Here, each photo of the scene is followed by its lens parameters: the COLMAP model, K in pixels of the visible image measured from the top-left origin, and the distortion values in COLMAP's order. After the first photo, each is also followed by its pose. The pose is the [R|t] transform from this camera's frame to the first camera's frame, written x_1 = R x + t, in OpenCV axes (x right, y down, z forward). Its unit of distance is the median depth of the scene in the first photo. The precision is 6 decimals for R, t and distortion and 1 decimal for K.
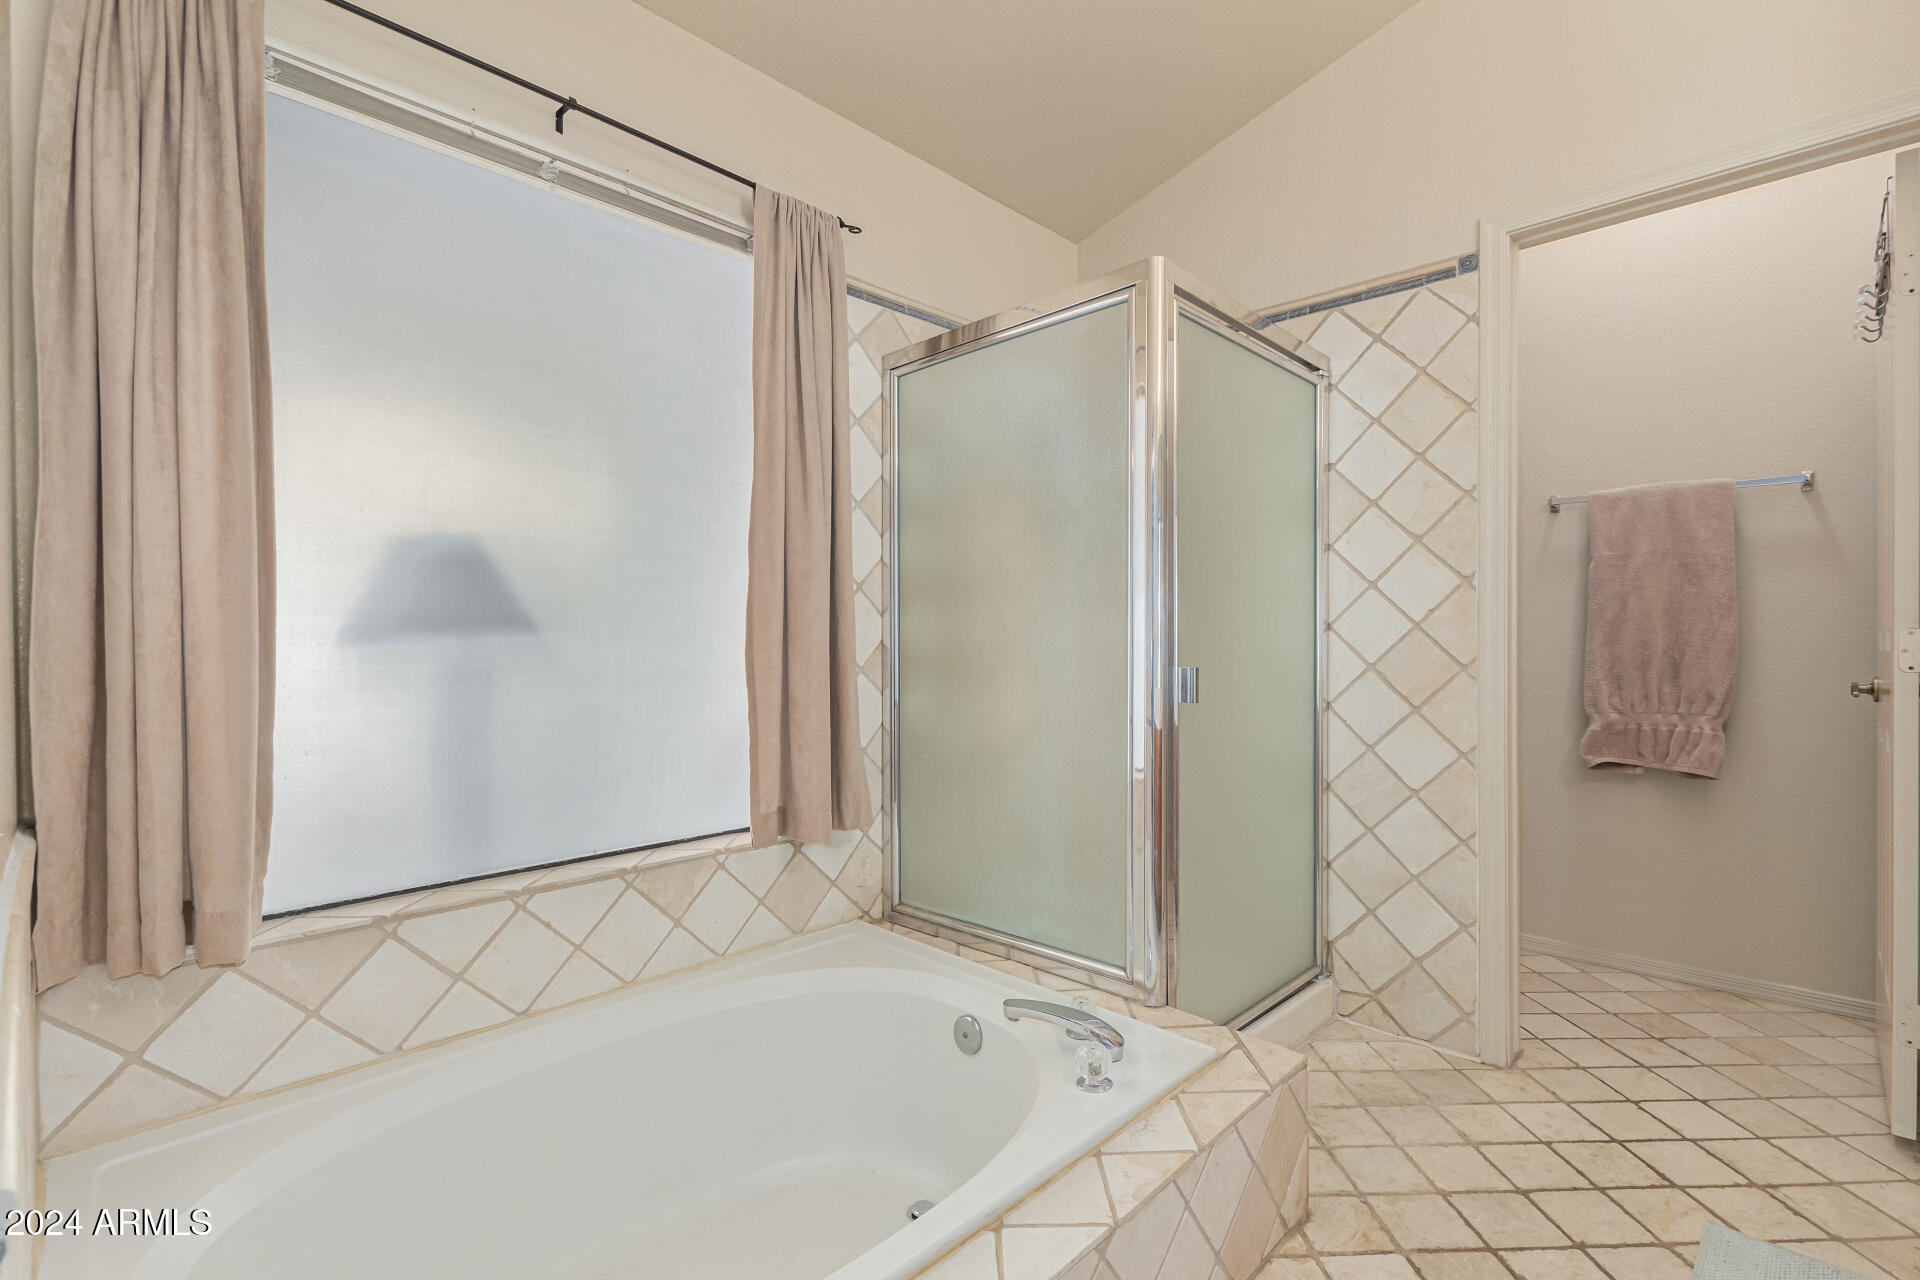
lens RADIAL K [[883.7, 0, 960.1], [0, 883.7, 644.2], [0, 0, 1]] dist [0.004968, -0.000019]
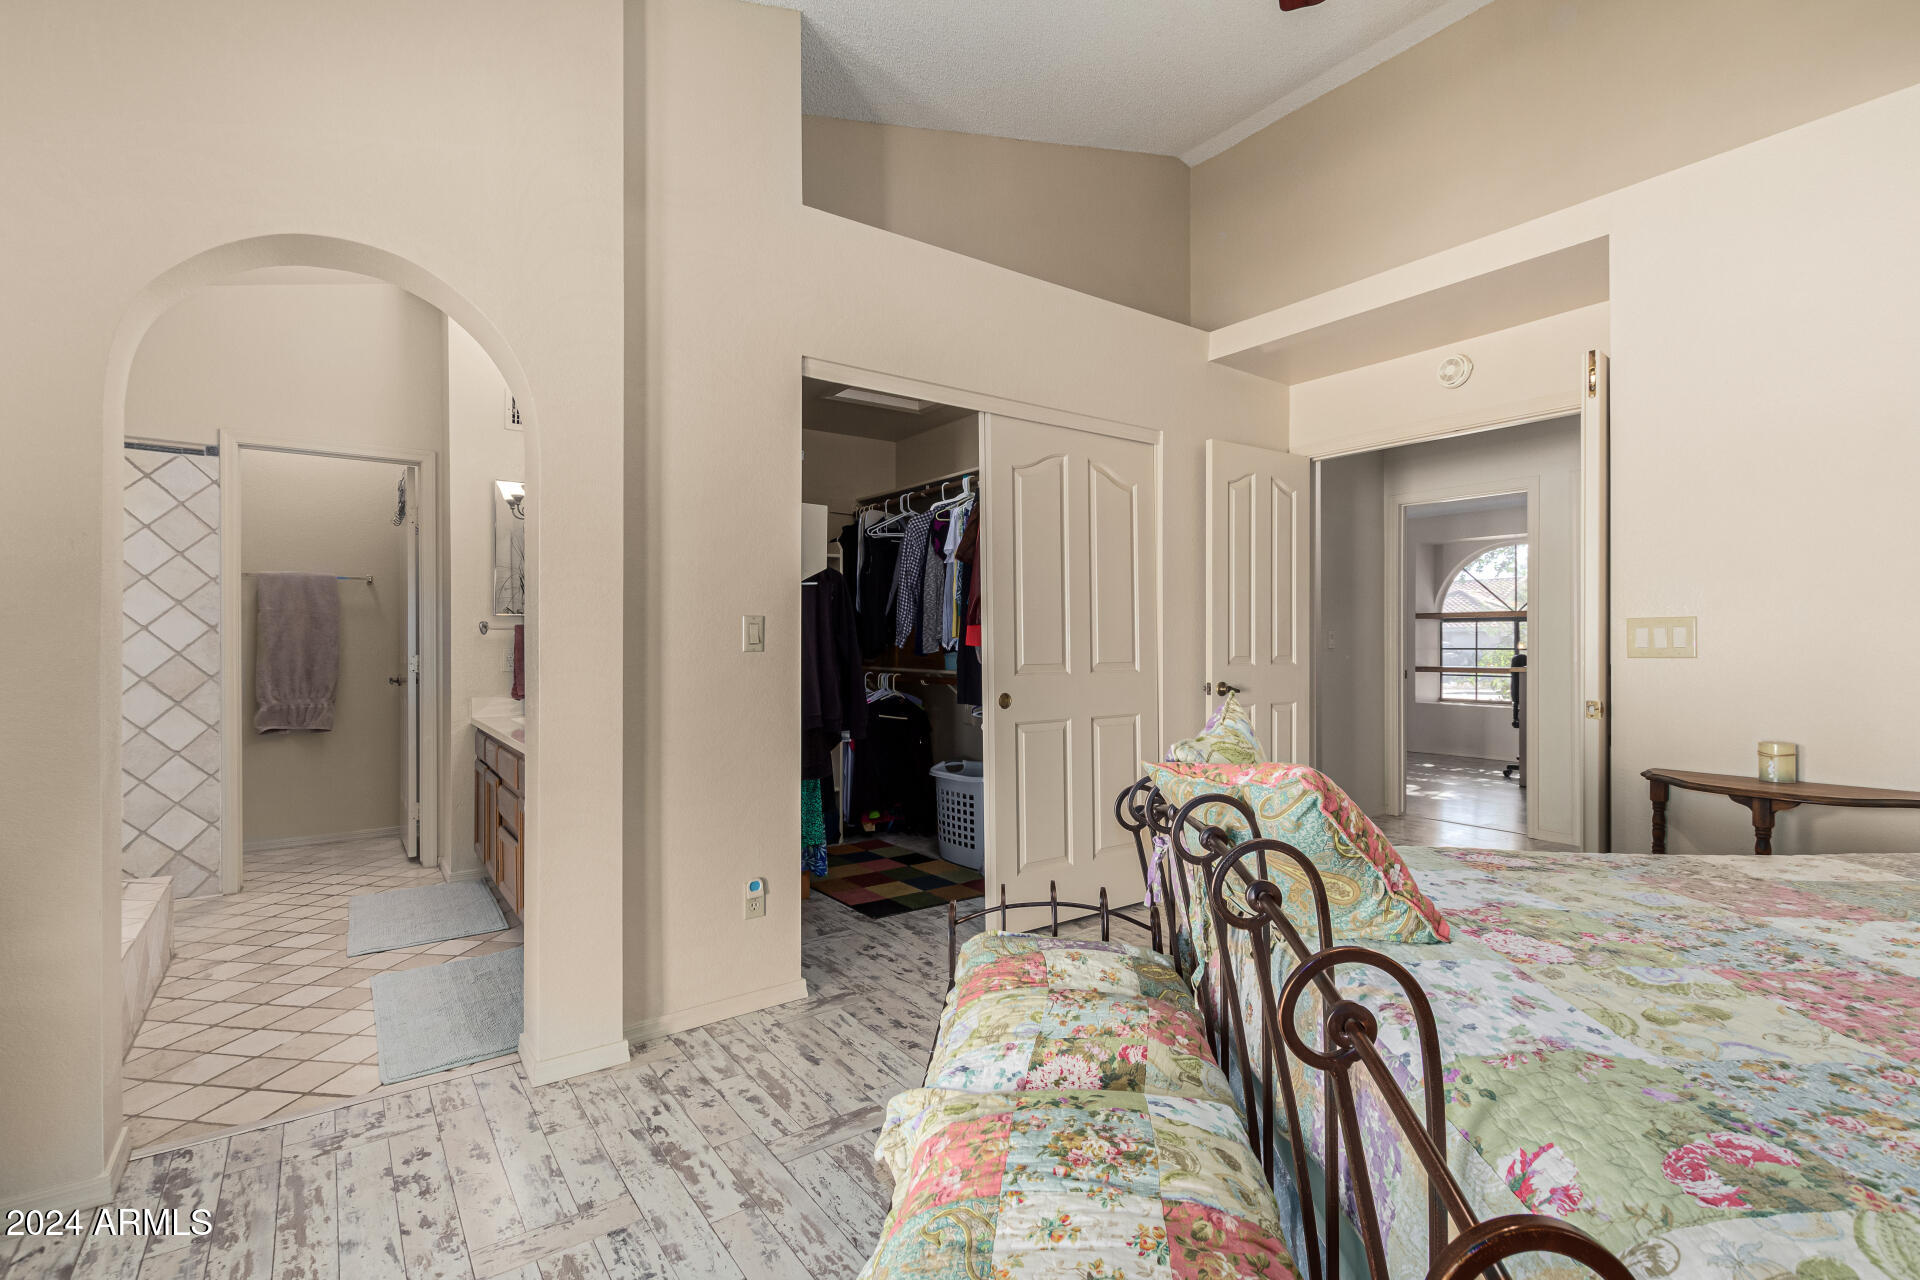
lens RADIAL K [[883.7, 0, 960.1], [0, 883.7, 644.2], [0, 0, 1]] dist [0.004968, -0.000019]
pose [[0.185223, -0.000768, 0.982696, -0.797240], [0.005658, 0.999984, -0.000285, -0.027555], [-0.982680, 0.005612, 0.185224, -0.713335]]
